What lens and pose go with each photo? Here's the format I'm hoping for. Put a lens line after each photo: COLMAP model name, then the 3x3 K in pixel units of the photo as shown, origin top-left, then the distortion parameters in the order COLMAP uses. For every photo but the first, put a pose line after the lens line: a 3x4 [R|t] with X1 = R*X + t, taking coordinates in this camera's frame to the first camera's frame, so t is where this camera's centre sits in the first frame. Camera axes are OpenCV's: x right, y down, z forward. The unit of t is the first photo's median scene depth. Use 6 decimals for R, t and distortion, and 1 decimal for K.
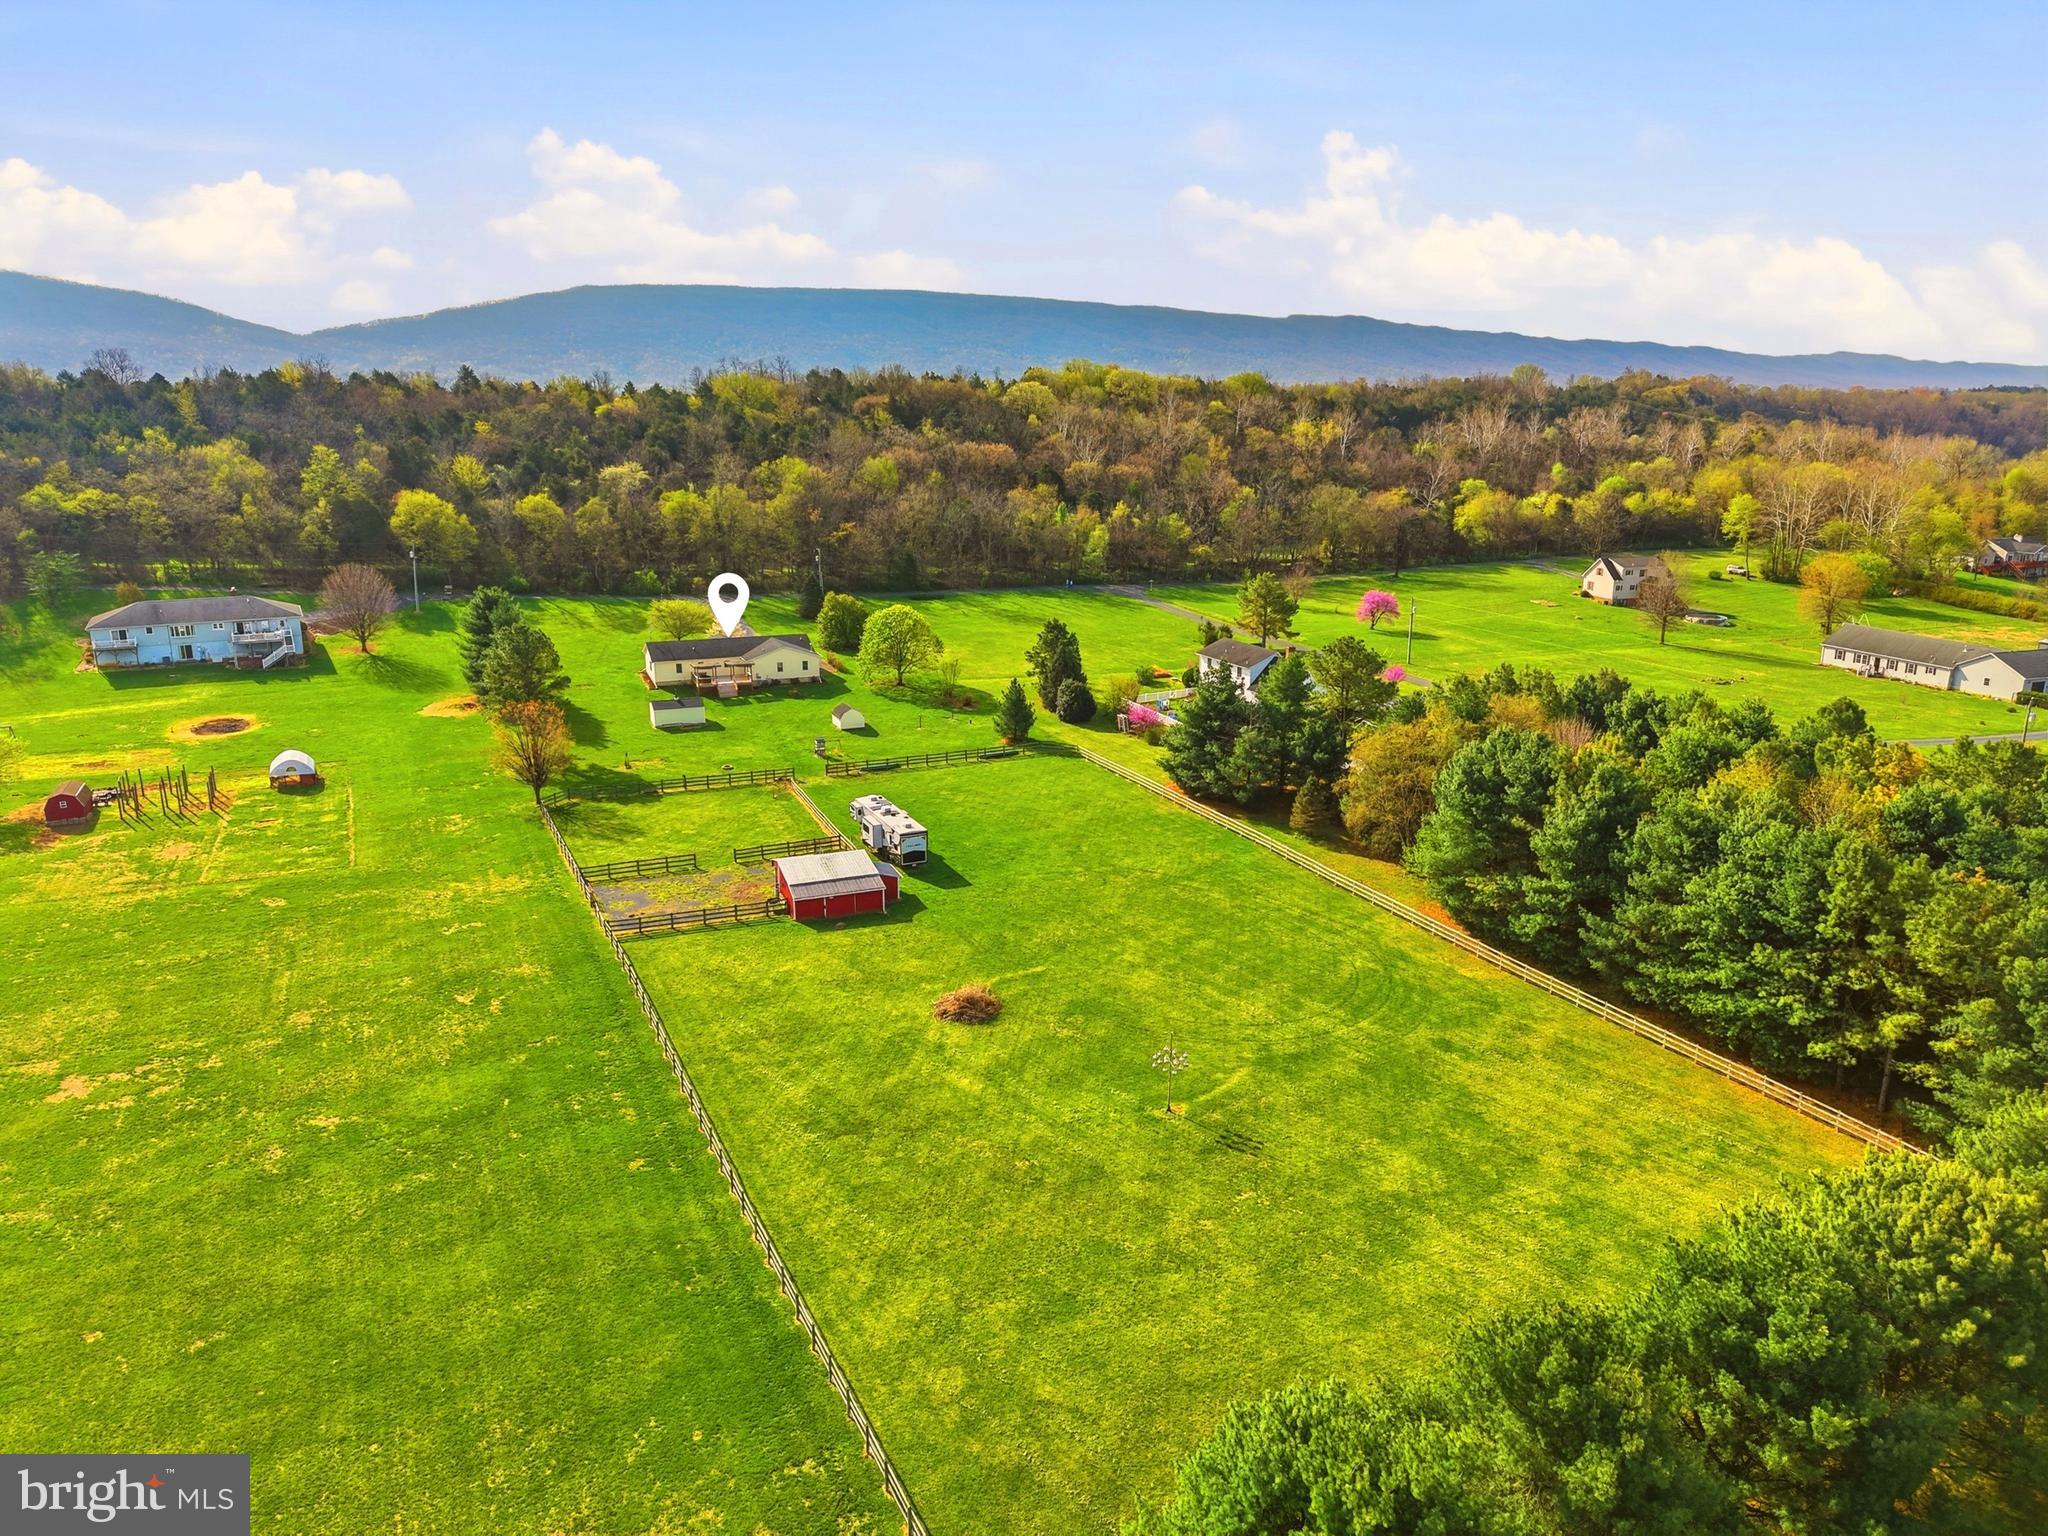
lens RADIAL K [[1365.3, 0, 1028.2], [0, 1365.3, 758.9], [0, 0, 1]] dist [0.028948, -0.034830]
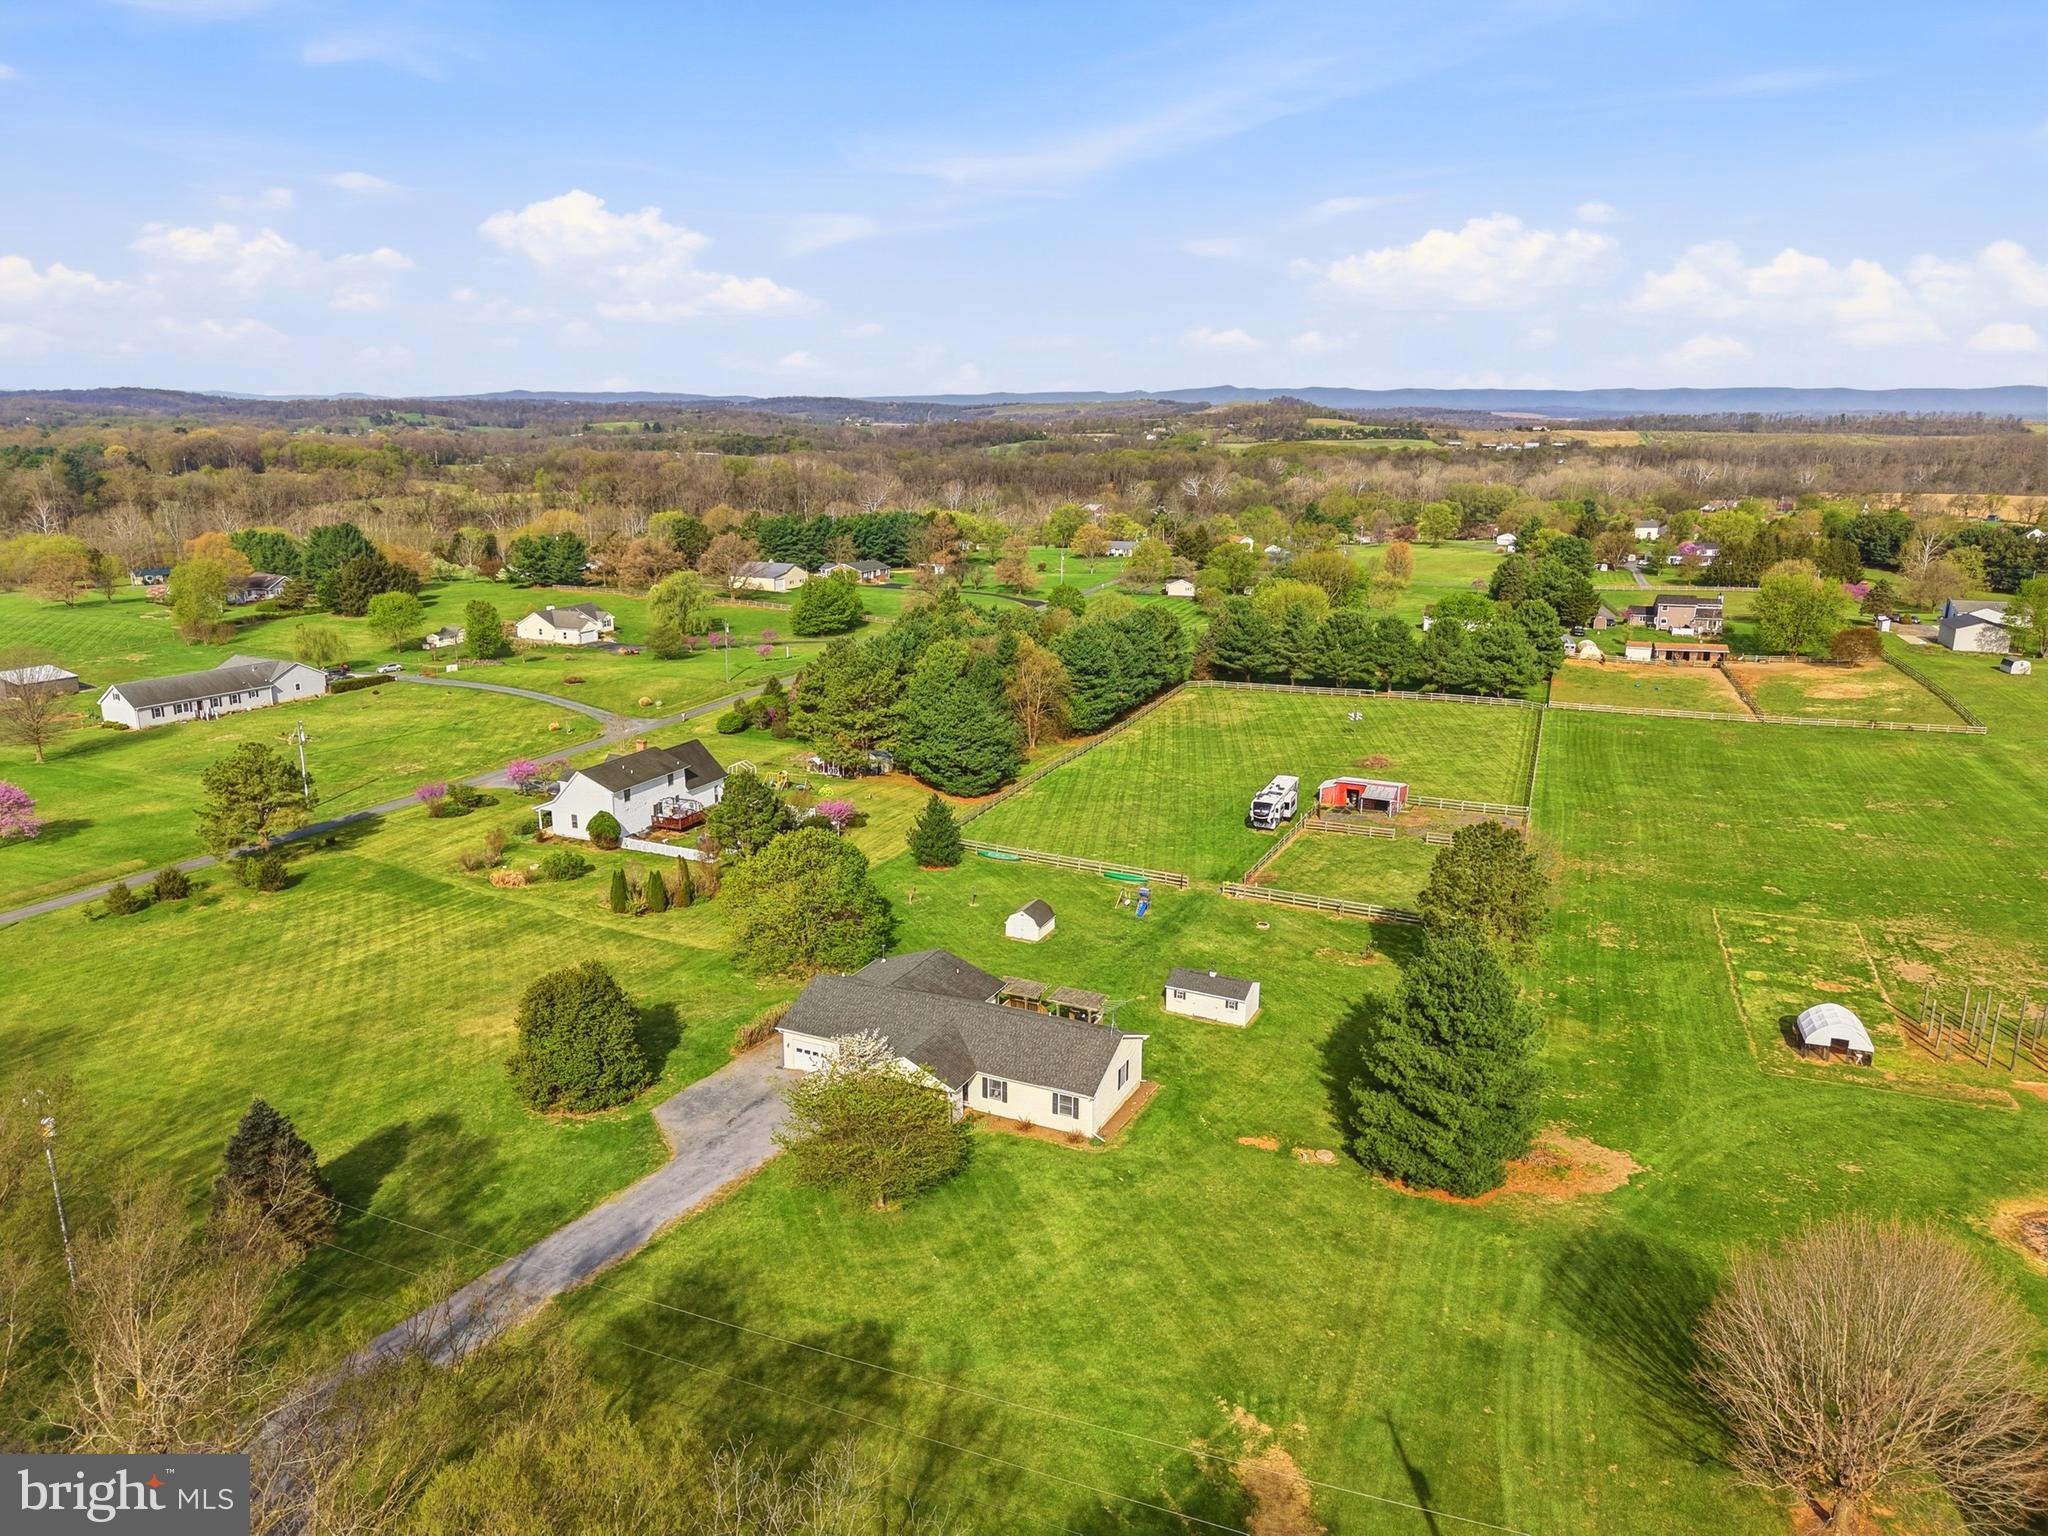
lens RADIAL K [[1365.3, 0, 1021.0], [0, 1365.3, 769.9], [0, 0, 1]] dist [0.028948, -0.034830]
pose [[-0.670953, -0.185029, 0.718044, -0.578367], [0.180179, 0.898660, 0.399933, -0.358172], [-0.719276, 0.397712, -0.569620, 1.286198]]
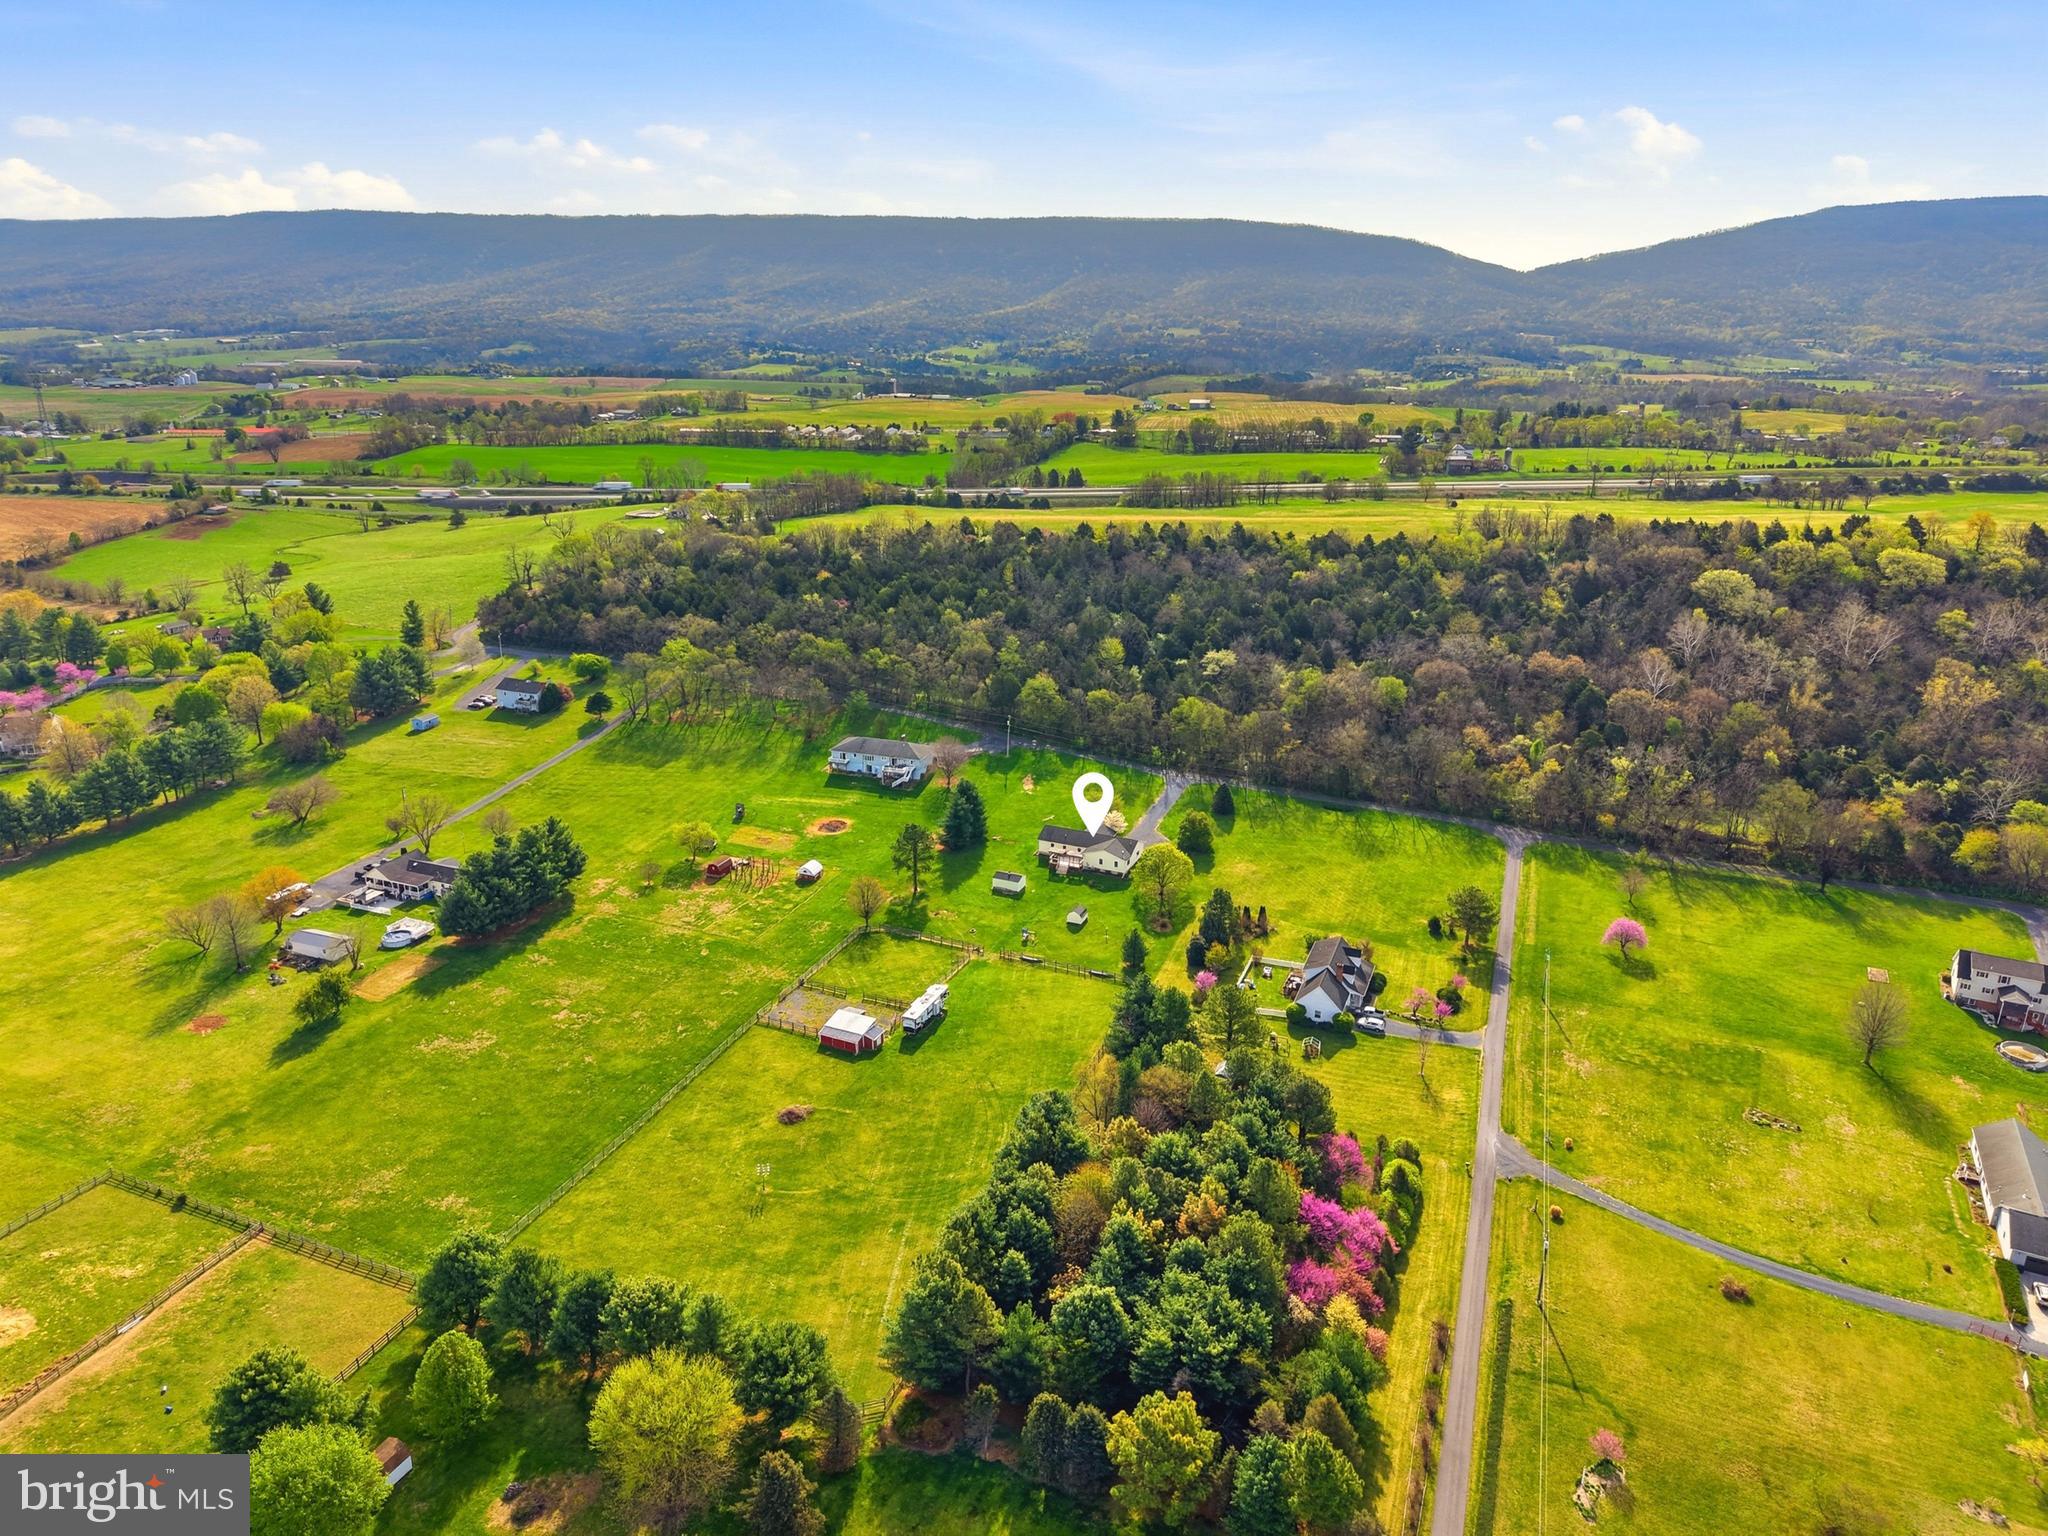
lens RADIAL K [[1365.3, 0, 1024.5], [0, 1365.3, 777.9], [0, 0, 1]] dist [0.028948, -0.034830]
pose [[0.682653, 0.238323, -0.690787, 0.839262], [-0.189587, 0.970715, 0.147545, -0.387333], [0.705721, 0.030242, 0.707844, -0.173074]]
